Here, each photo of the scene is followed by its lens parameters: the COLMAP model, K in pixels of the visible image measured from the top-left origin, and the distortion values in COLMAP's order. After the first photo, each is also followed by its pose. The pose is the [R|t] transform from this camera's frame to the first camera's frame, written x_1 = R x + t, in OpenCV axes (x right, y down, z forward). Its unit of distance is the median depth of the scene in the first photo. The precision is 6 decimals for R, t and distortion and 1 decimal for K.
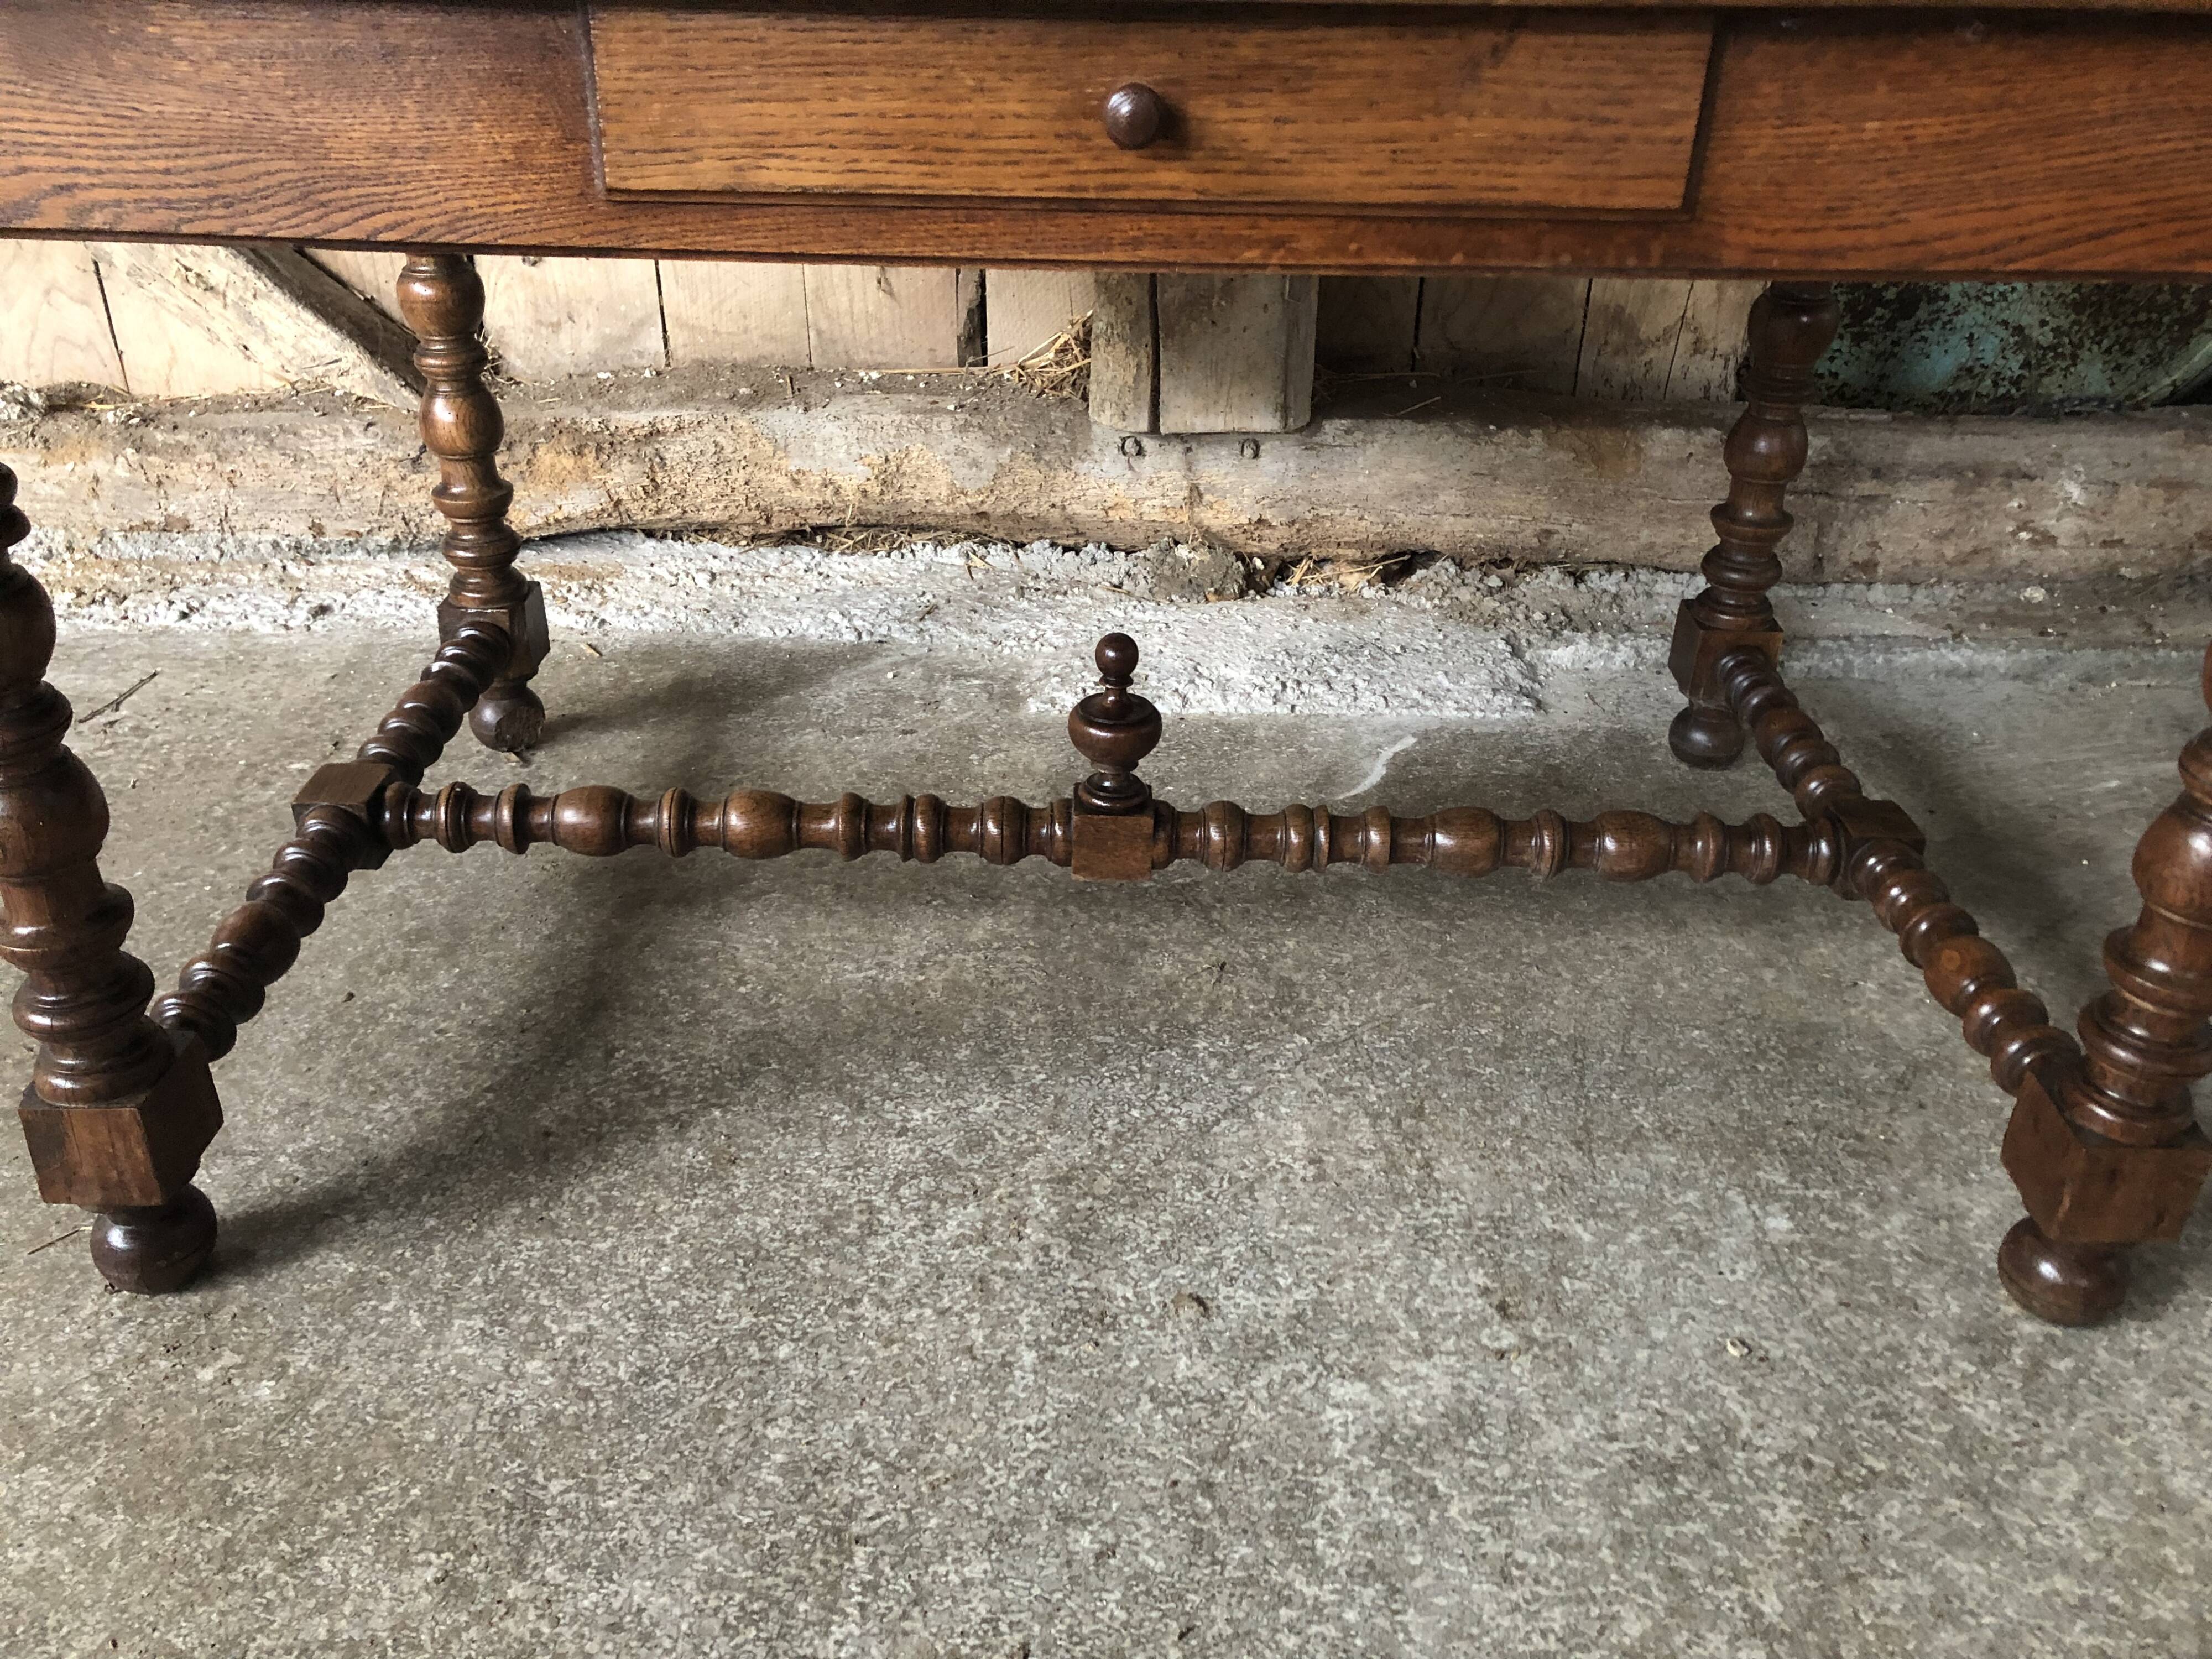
lens RADIAL K [[1812.8, 0, 1068.6], [0, 1812.8, 815.3], [0, 0, 1]] dist [0.018317, -0.001070]
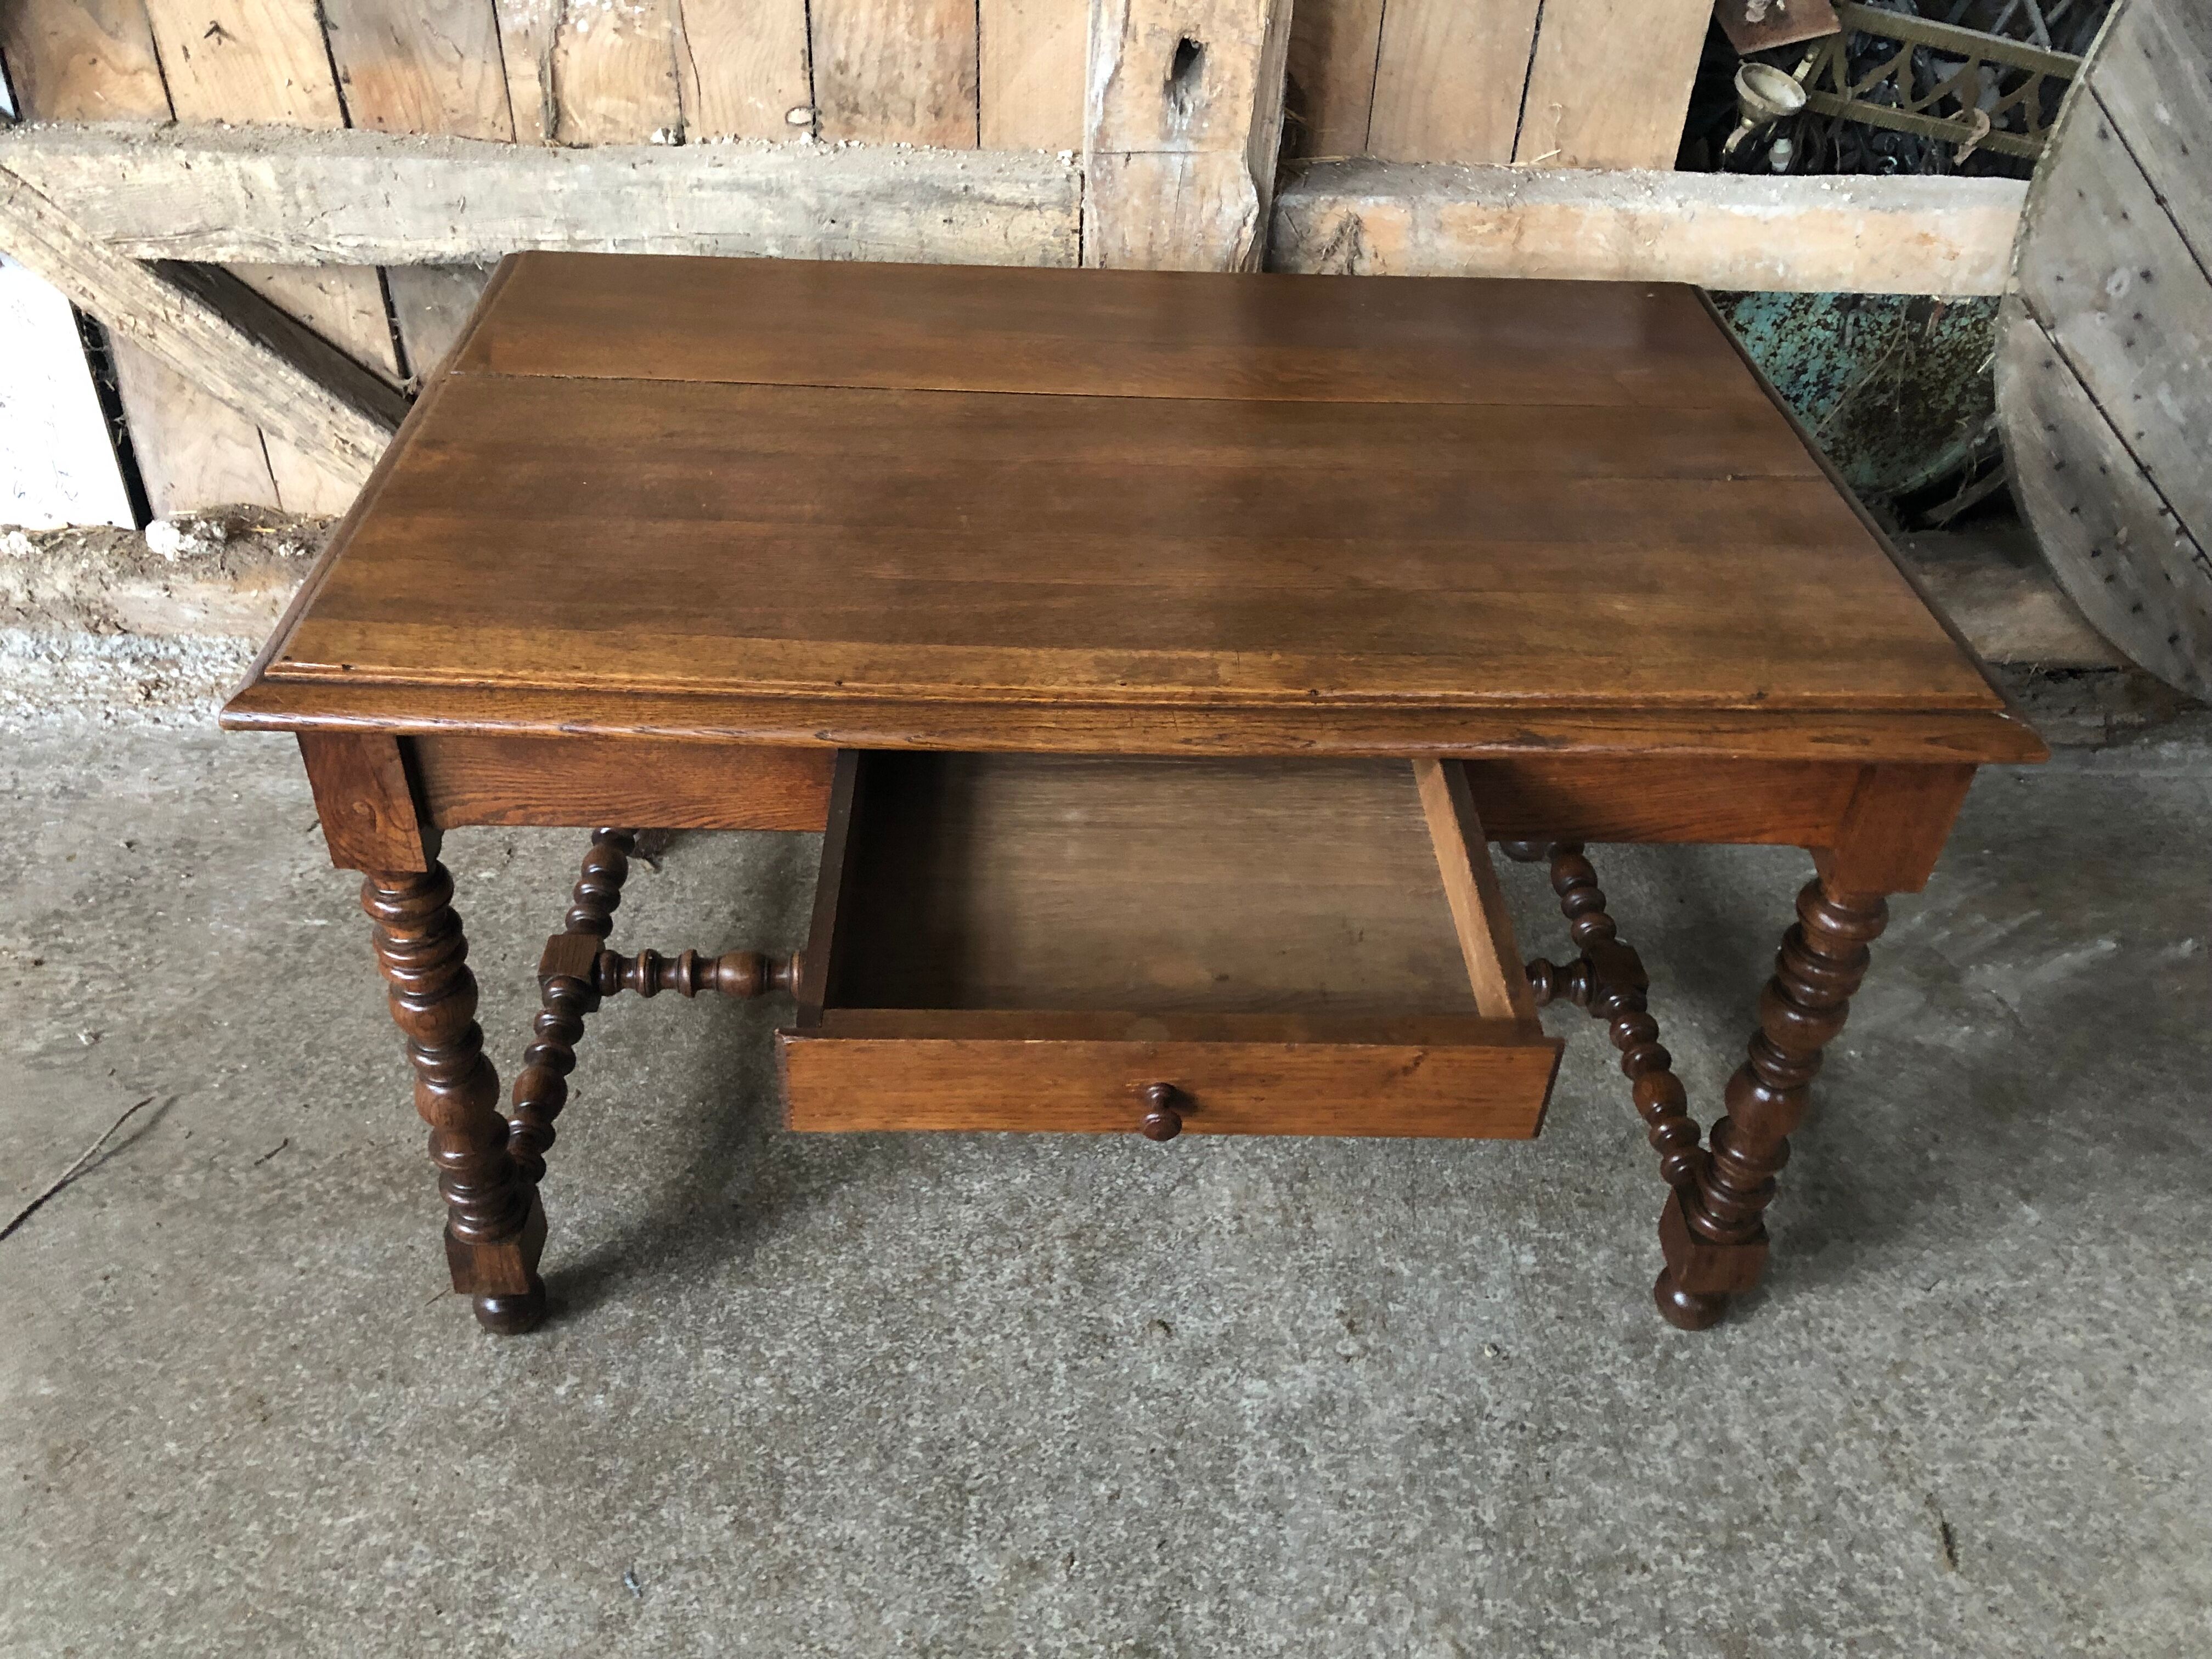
lens RADIAL K [[1812.8, 0, 1065.3], [0, 1812.8, 823.5], [0, 0, 1]] dist [0.018317, -0.001070]
pose [[0.999221, -0.009496, 0.038293, -0.069084], [0.003182, 0.986834, 0.161705, -0.406025], [-0.039324, -0.161457, 0.986096, -0.483394]]
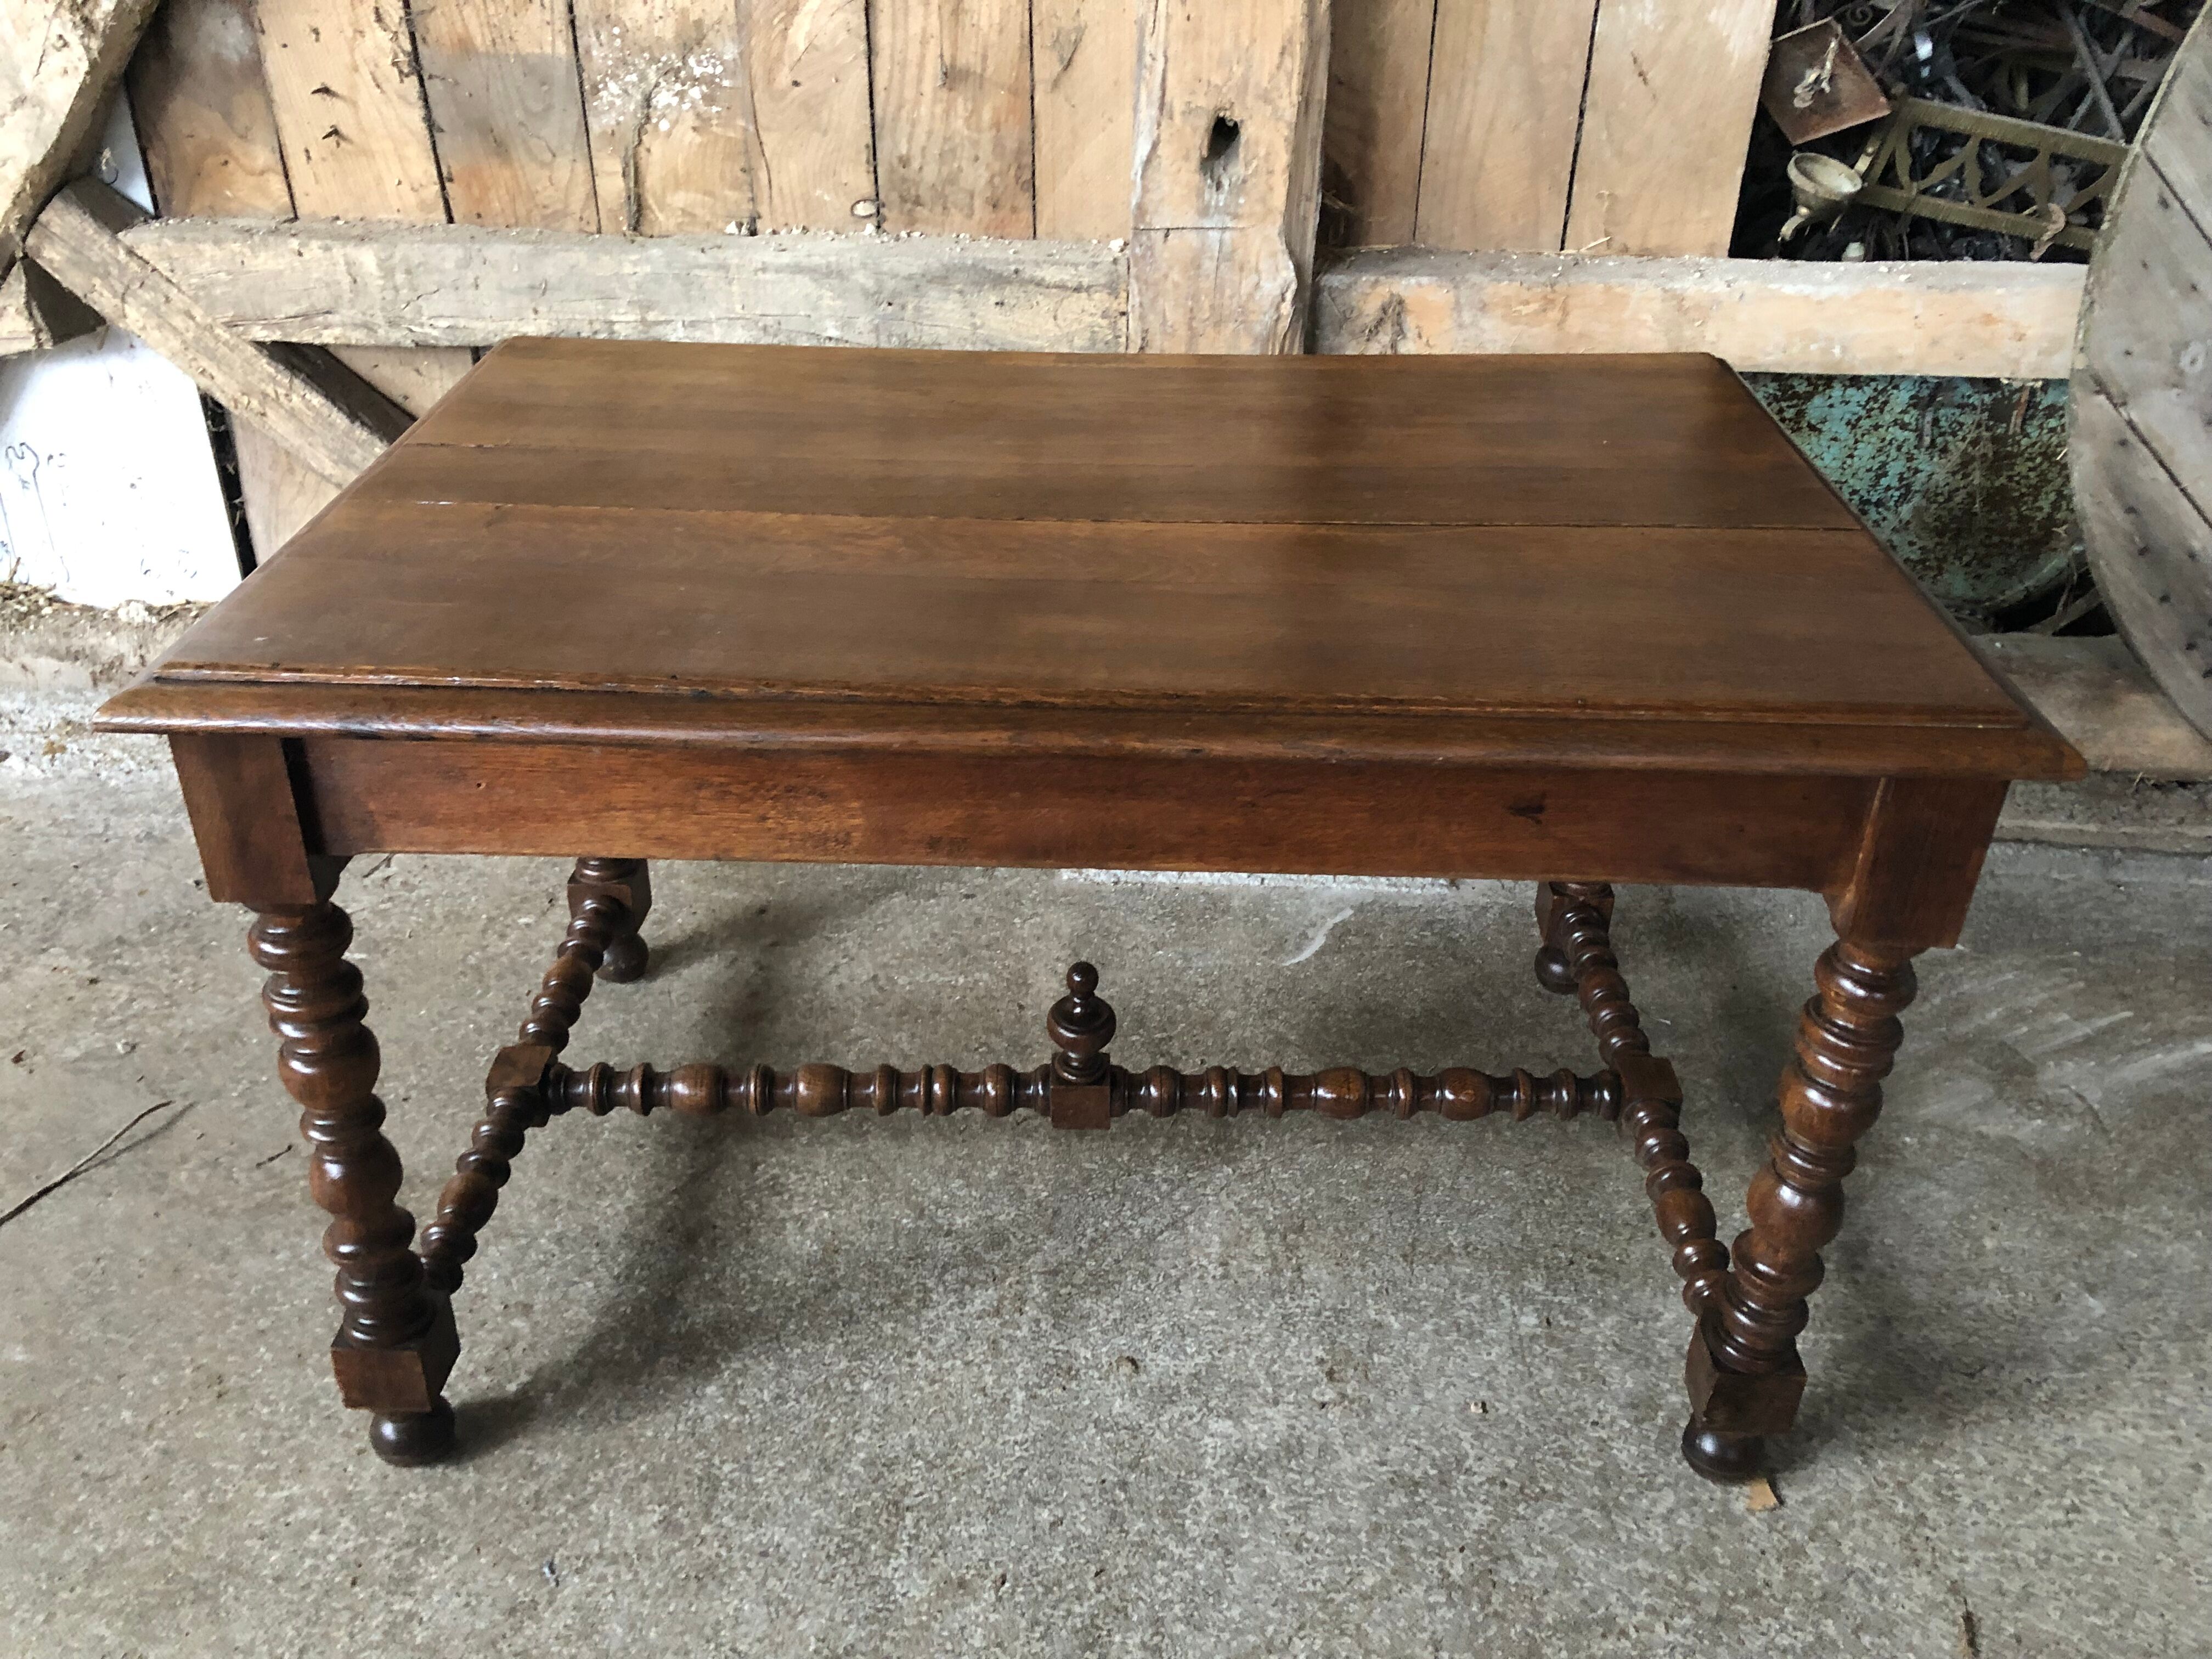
lens RADIAL K [[1812.8, 0, 1066.0], [0, 1812.8, 850.3], [0, 0, 1]] dist [0.018317, -0.001070]
pose [[0.998101, 0.021259, -0.057822, 0.088736], [-0.018084, 0.998328, 0.054895, -0.235240], [0.058892, -0.053745, 0.996817, -0.488794]]
